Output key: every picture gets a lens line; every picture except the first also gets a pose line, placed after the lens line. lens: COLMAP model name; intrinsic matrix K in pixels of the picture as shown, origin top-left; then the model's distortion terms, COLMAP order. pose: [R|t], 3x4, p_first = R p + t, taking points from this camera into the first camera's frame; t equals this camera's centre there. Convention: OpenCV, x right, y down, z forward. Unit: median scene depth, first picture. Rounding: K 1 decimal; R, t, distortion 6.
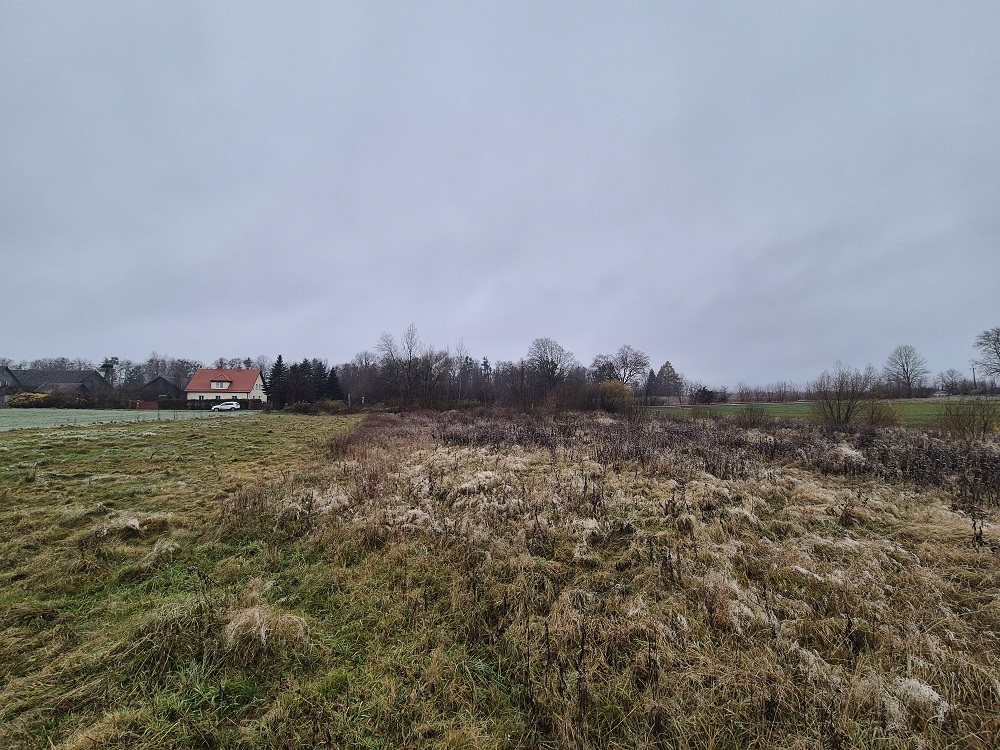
lens RADIAL K [[404.0, 0, 497.7], [0, 404.0, 374.1], [0, 0, 1]] dist [-0.004385, 0.000875]
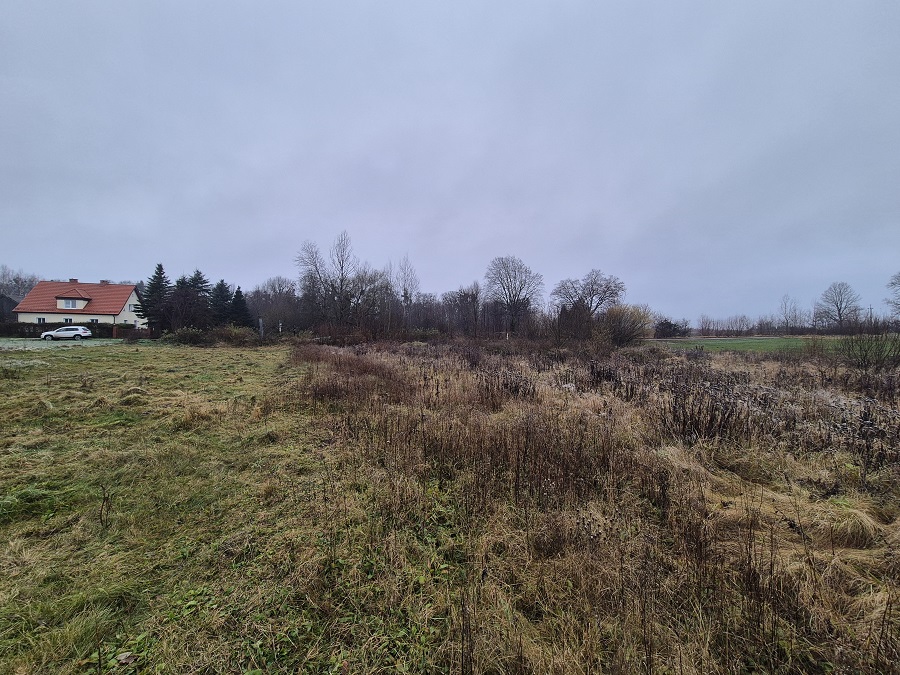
lens RADIAL K [[363.6, 0, 449.9], [0, 363.6, 337.9], [0, 0, 1]] dist [-0.004385, 0.000875]
pose [[0.991710, 0.011823, 0.127949, -0.804881], [-0.021795, 0.996807, 0.076817, 0.190176], [-0.126632, -0.078969, 0.988801, 2.186234]]
